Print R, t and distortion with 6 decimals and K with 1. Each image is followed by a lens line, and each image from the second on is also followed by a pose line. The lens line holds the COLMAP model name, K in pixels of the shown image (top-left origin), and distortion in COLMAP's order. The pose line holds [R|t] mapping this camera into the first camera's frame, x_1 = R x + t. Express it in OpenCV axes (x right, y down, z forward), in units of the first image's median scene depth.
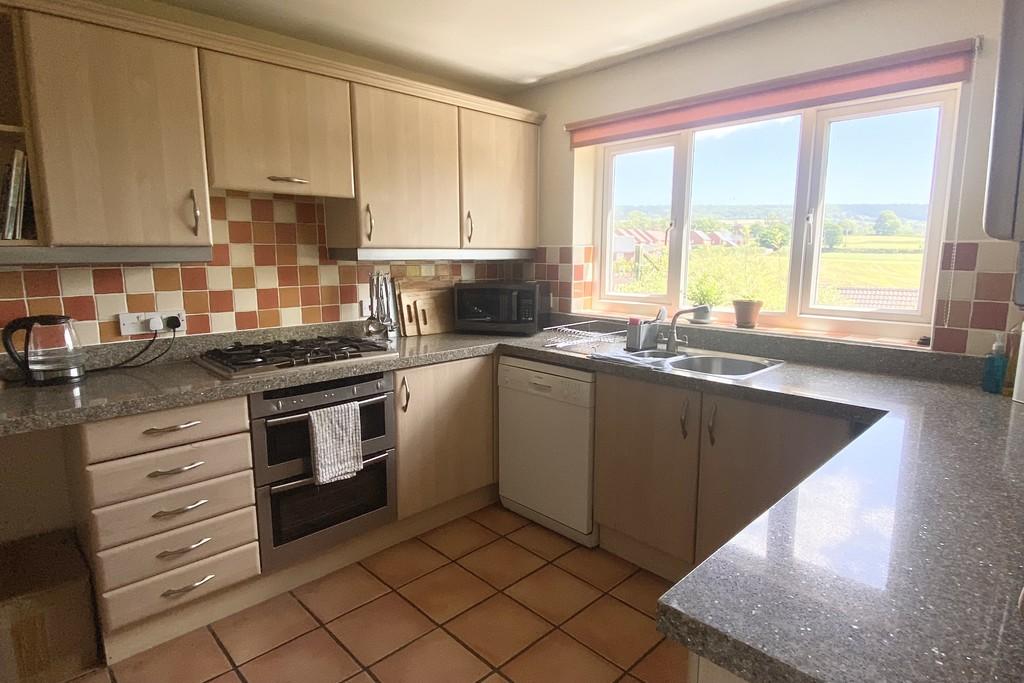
lens RADIAL K [[552.0, 0, 512.0], [0, 552.0, 341.5], [0, 0, 1]] dist [0.018939, -0.028886]
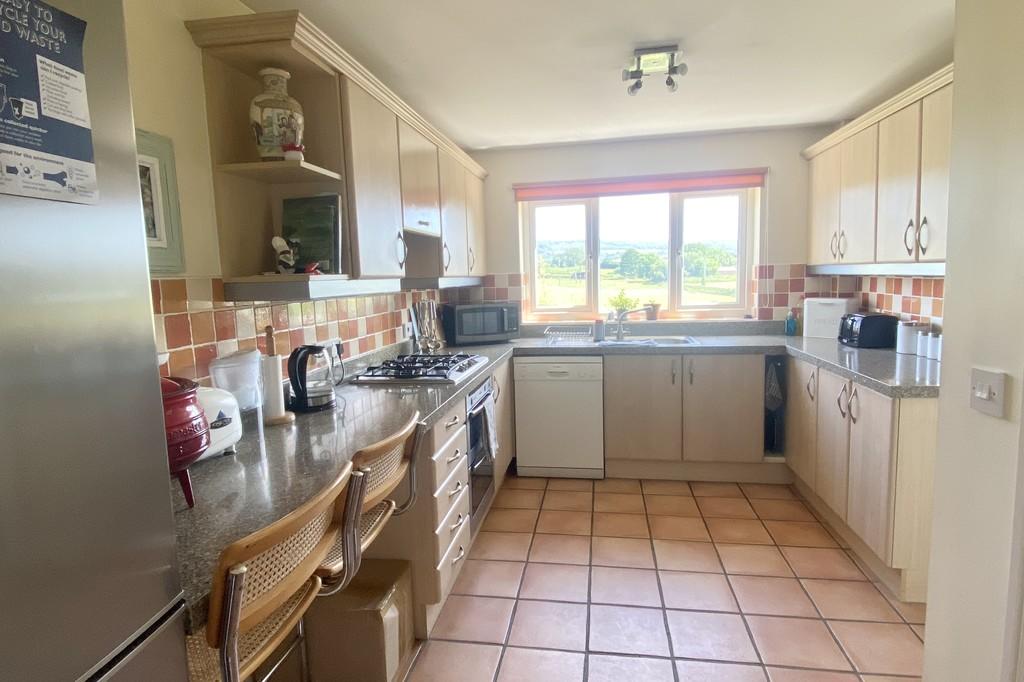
lens RADIAL K [[552.0, 0, 512.0], [0, 552.0, 341.0], [0, 0, 1]] dist [0.018939, -0.028886]
pose [[0.808451, -0.094750, 0.580887, -0.860422], [0.124801, 0.992111, -0.011867, 0.003245], [-0.575180, 0.082089, 0.813897, -0.072417]]
